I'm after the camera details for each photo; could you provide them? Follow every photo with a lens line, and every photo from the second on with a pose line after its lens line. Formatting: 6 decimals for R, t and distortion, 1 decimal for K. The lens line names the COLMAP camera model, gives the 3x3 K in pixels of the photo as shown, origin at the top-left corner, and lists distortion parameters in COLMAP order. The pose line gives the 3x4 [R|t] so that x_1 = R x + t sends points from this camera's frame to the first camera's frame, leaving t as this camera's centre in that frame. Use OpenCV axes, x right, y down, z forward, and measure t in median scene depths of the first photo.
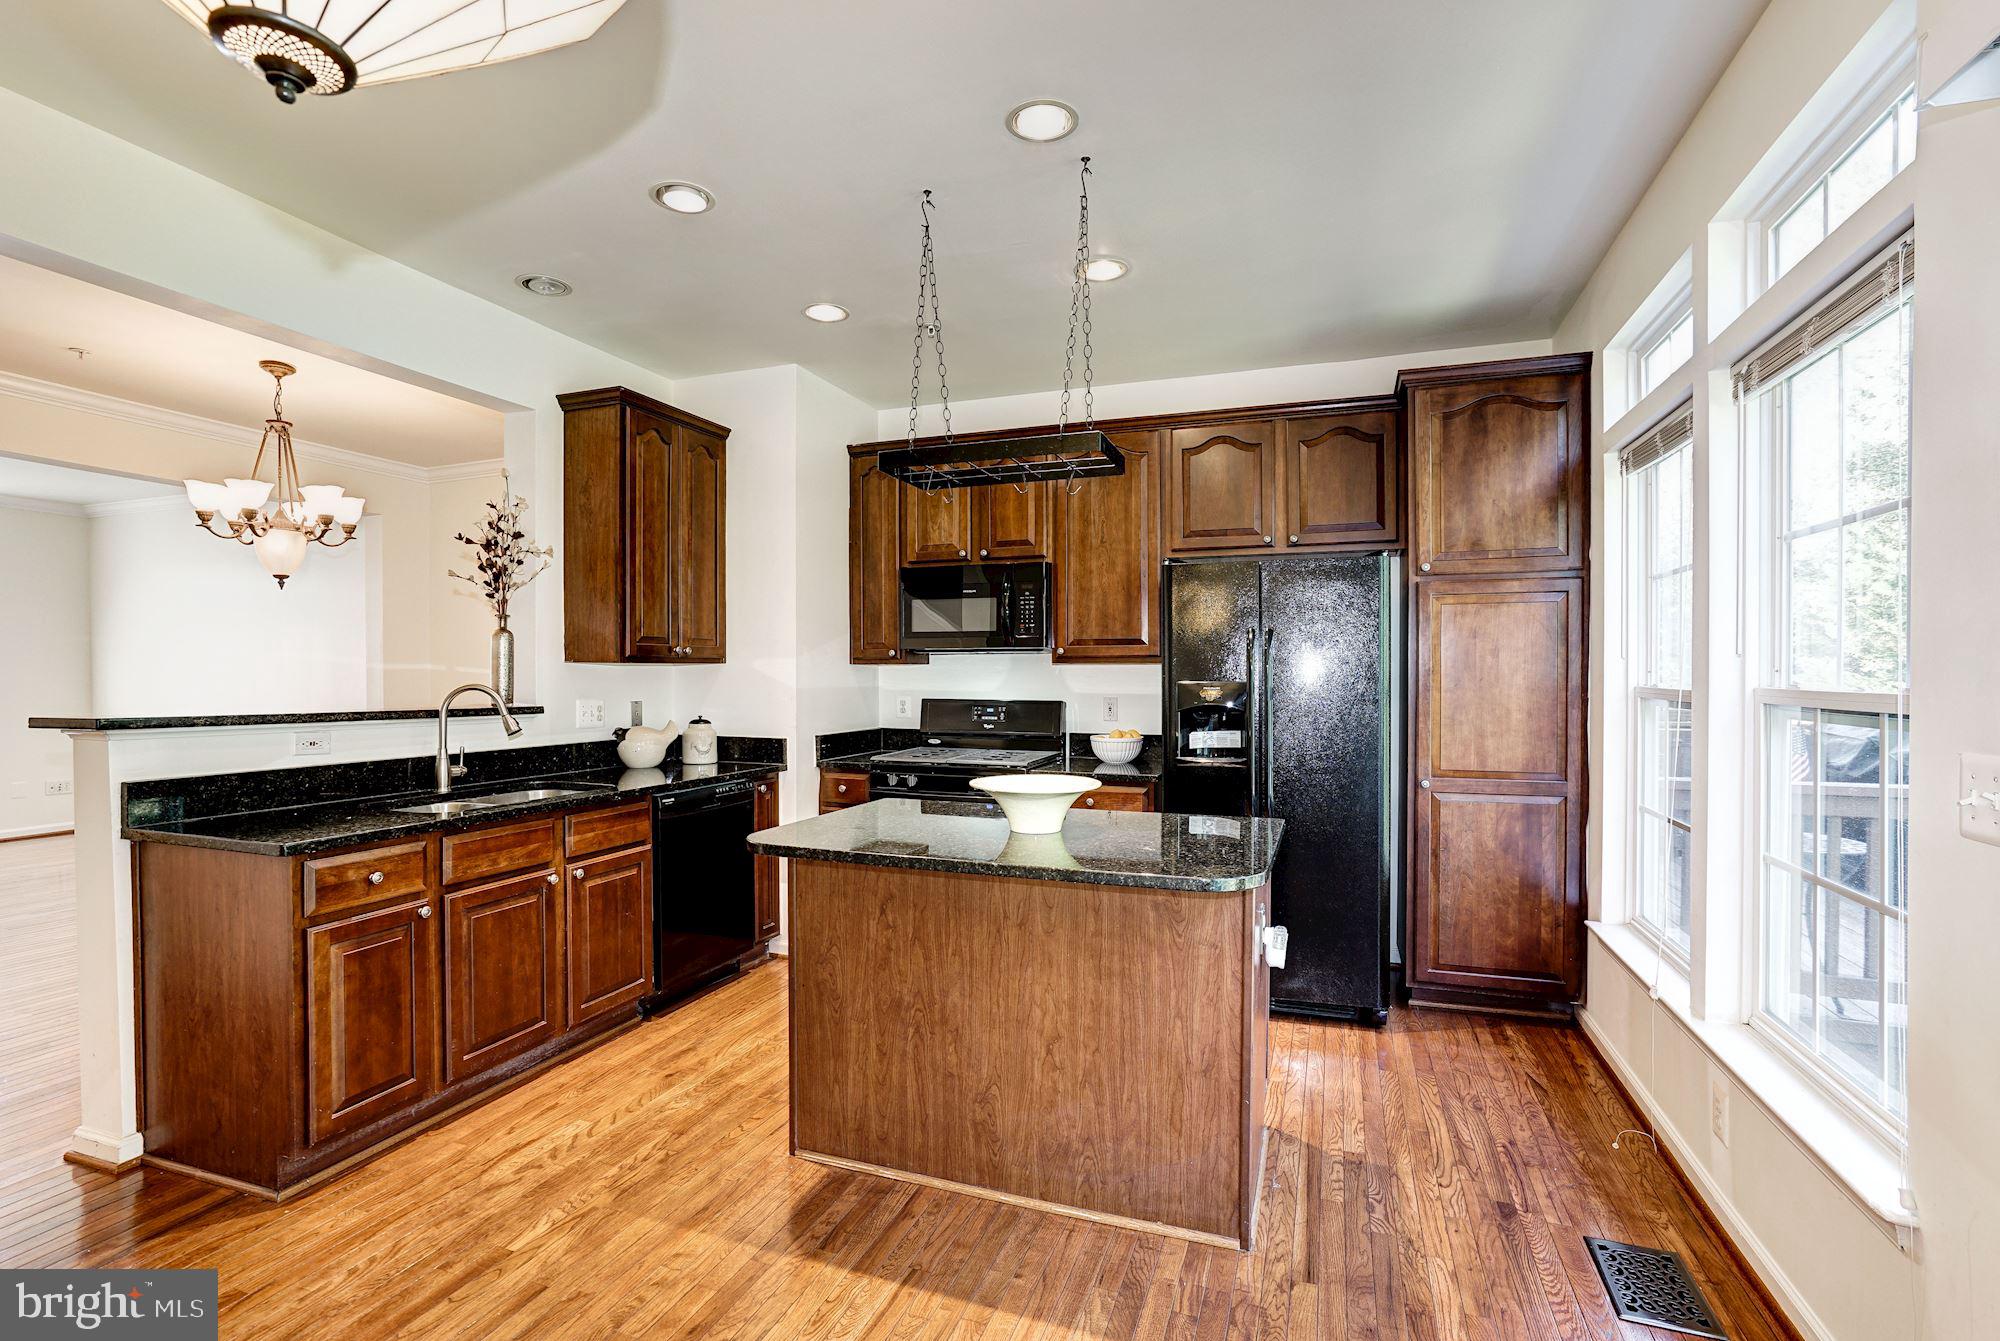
lens RADIAL K [[908.2, 0, 1007.1], [0, 908.2, 671.9], [0, 0, 1]] dist [-0.046836, 0.024360]
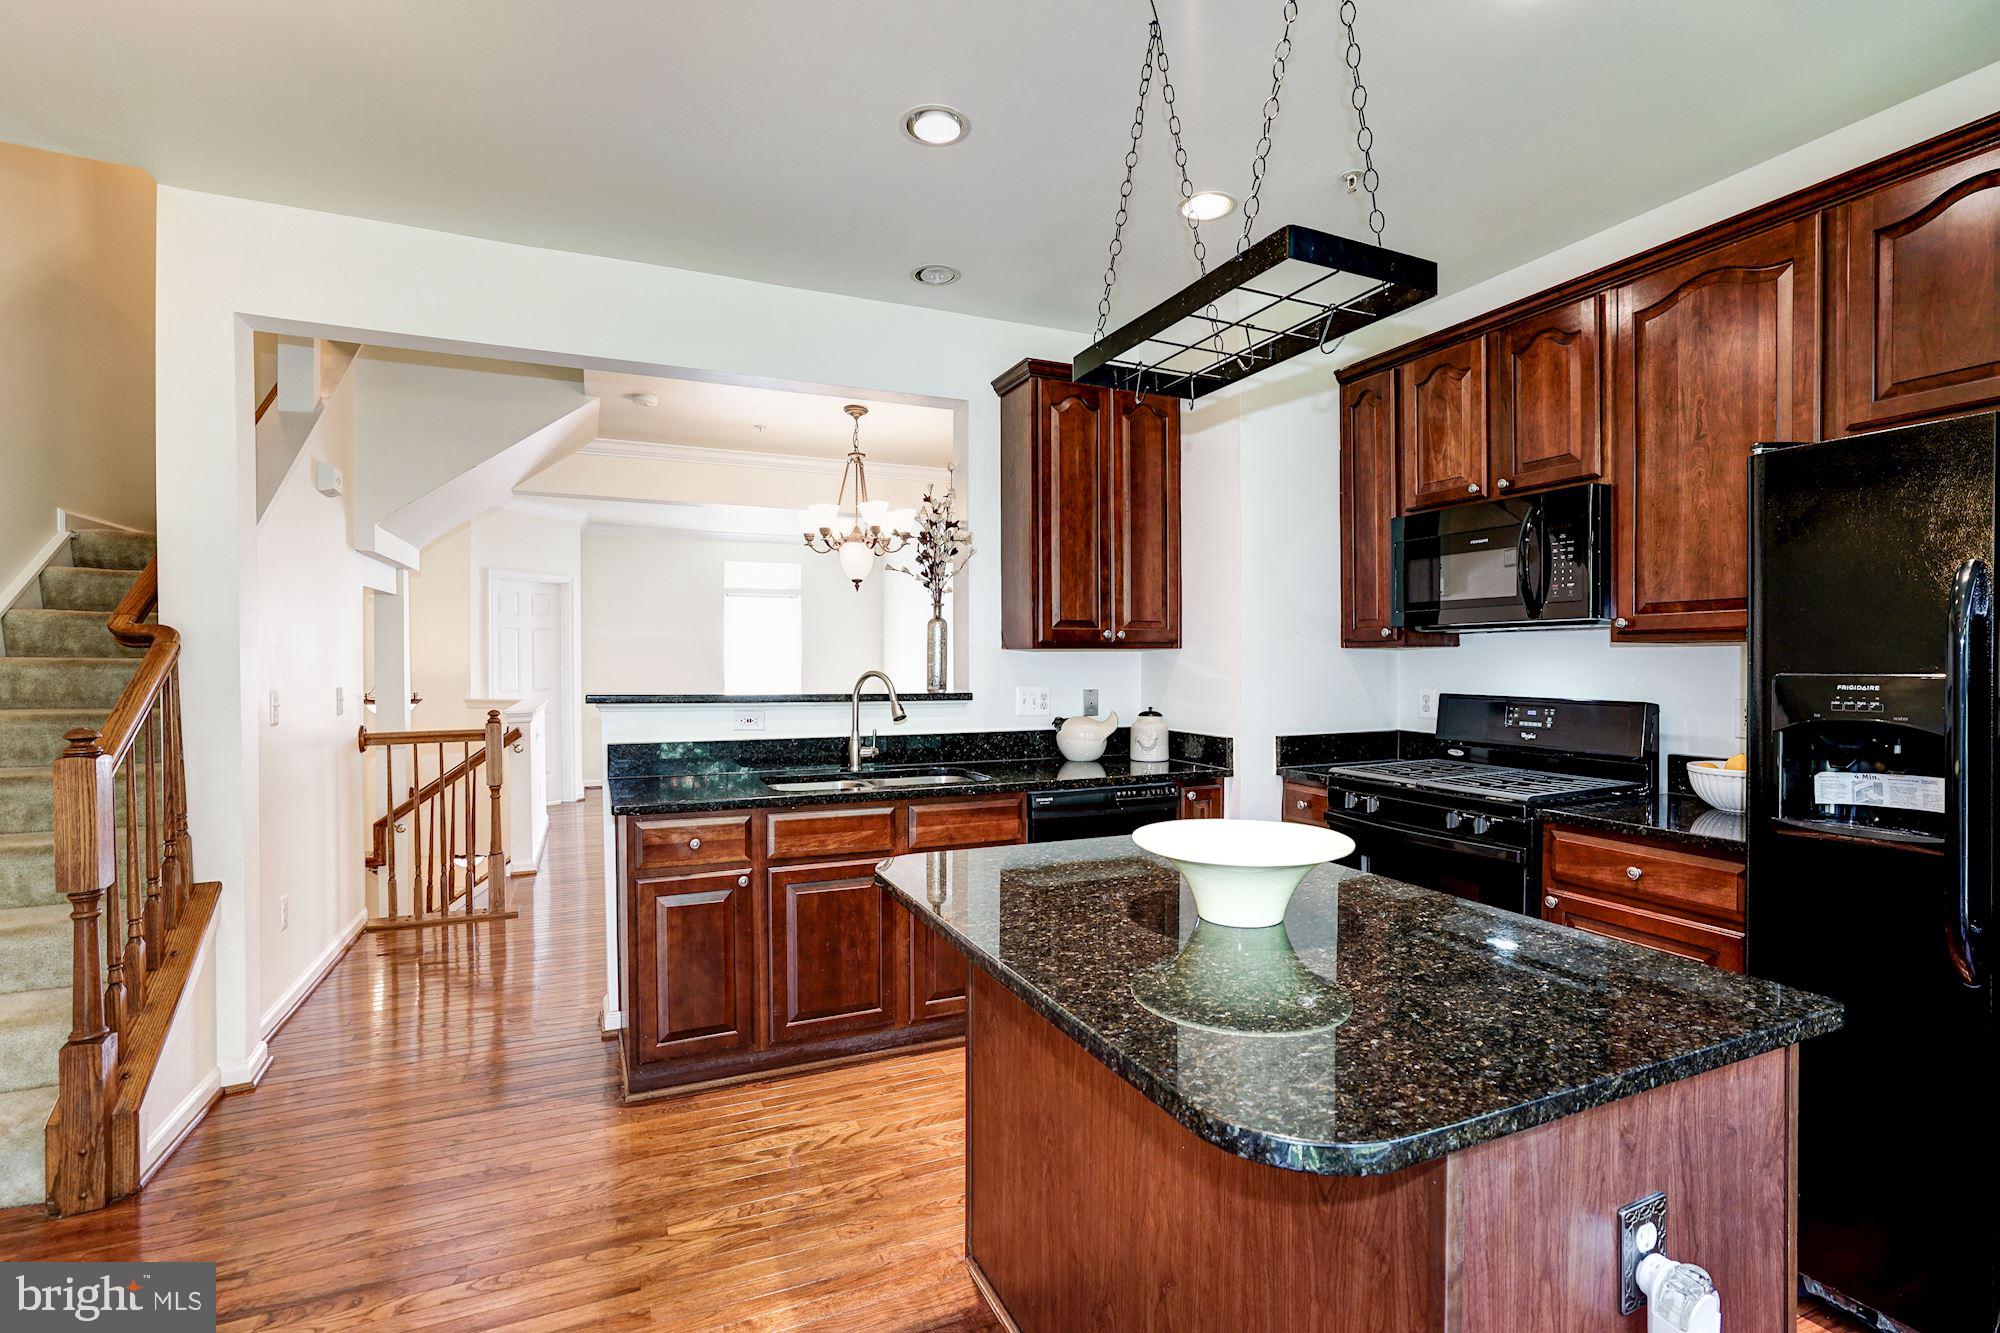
lens RADIAL K [[908.2, 0, 1007.1], [0, 908.2, 667.9], [0, 0, 1]] dist [-0.046836, 0.024360]
pose [[0.700974, 0.004114, -0.713175, 0.238742], [0.003151, 0.999956, 0.008866, 0.001340], [0.713180, -0.008461, 0.700930, 0.316400]]
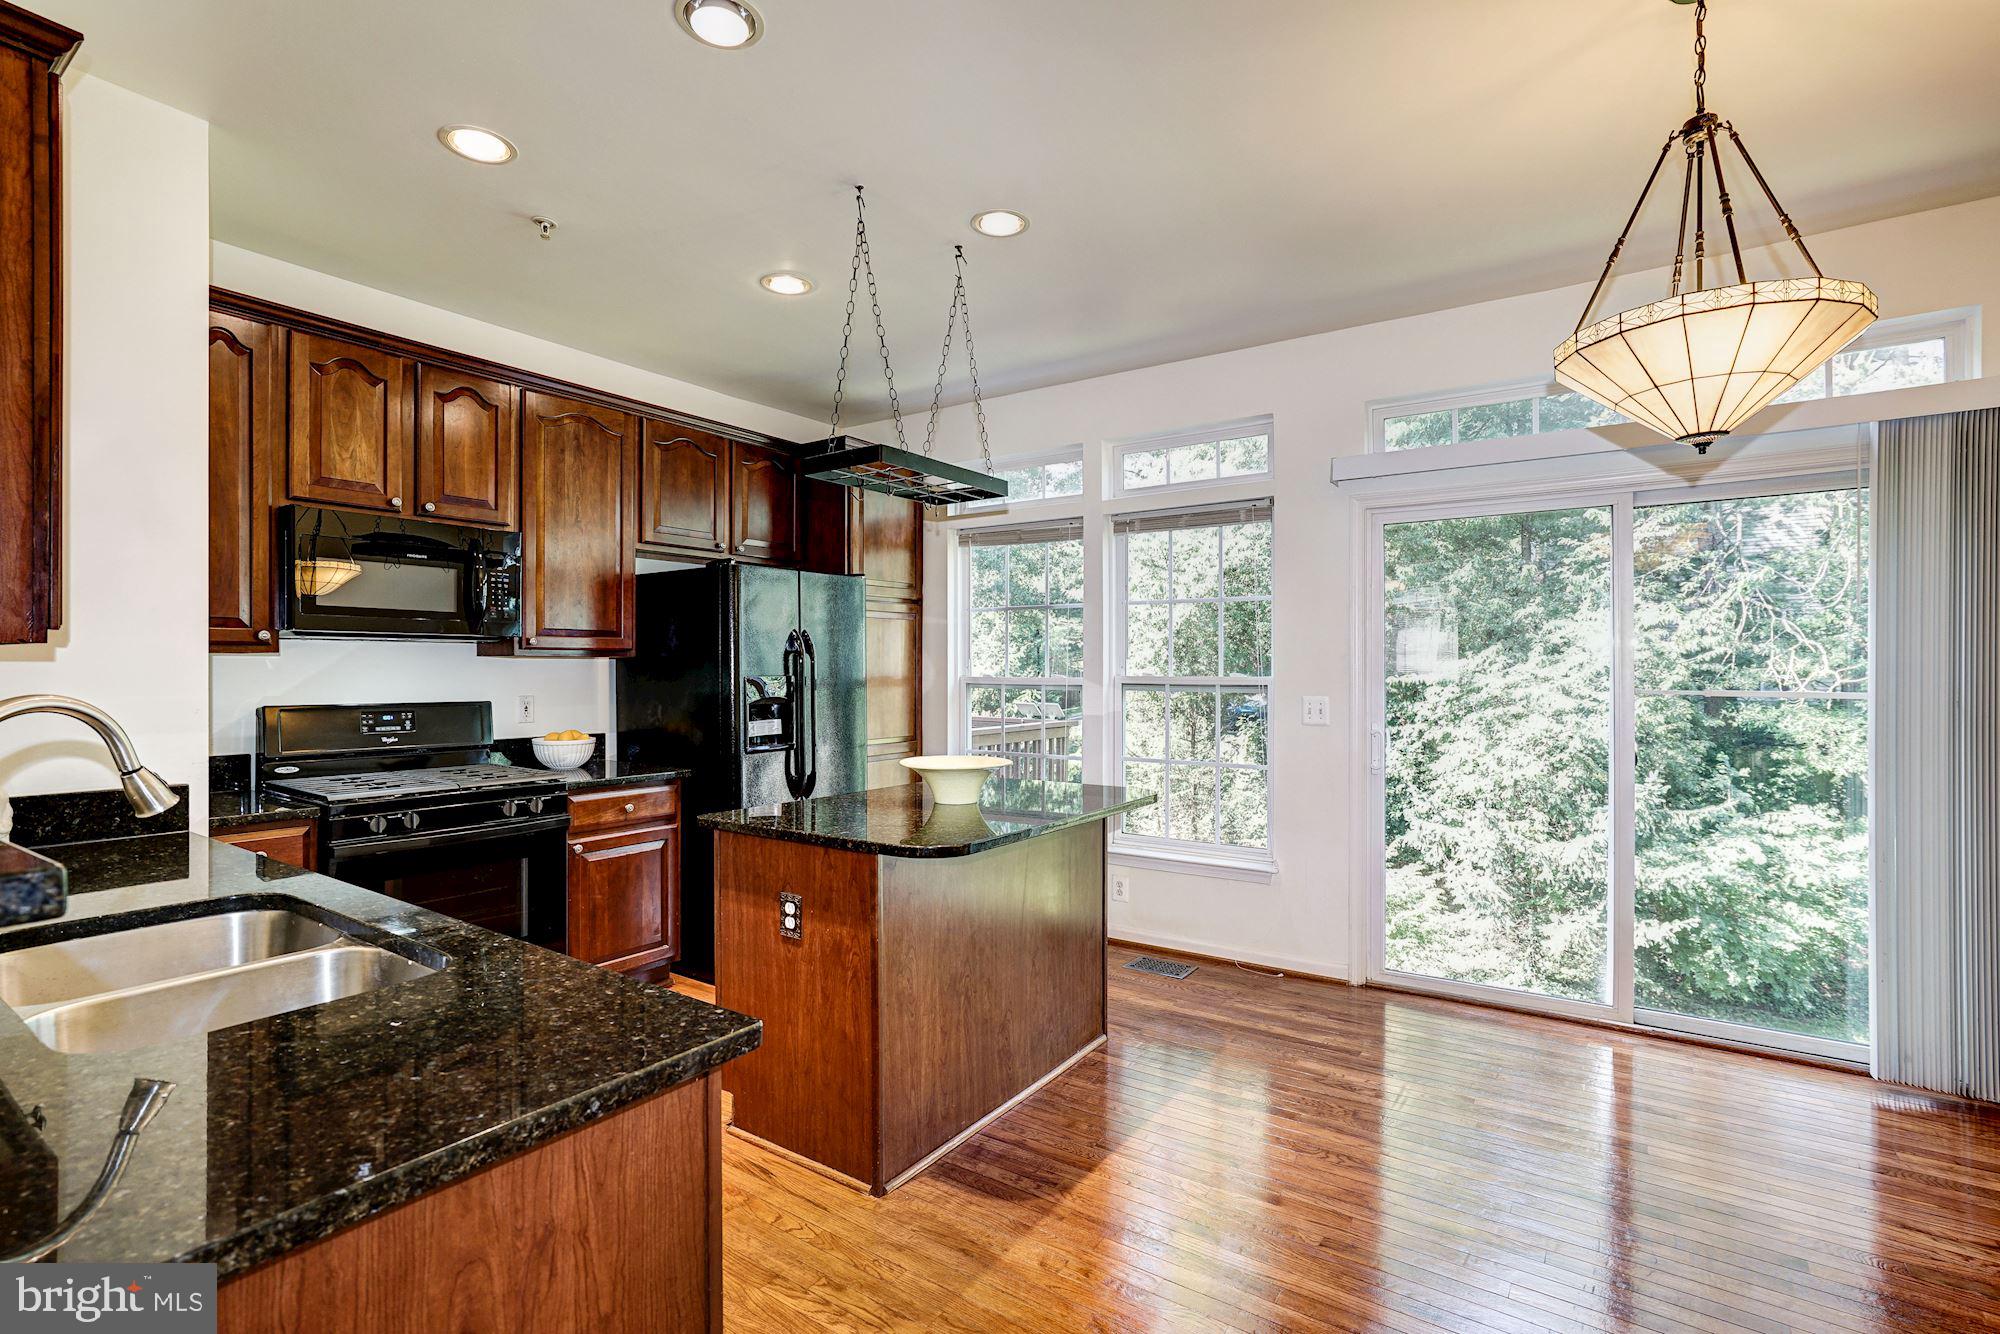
lens RADIAL K [[895.5, 0, 973.9], [0, 895.5, 669.9], [0, 0, 1]] dist [-0.039203, 0.007344]
pose [[0.286888, 0.004977, 0.957951, -0.725111], [-0.001399, 0.999988, -0.004777, 0.007545], [-0.957963, 0.000031, 0.286892, 0.441115]]
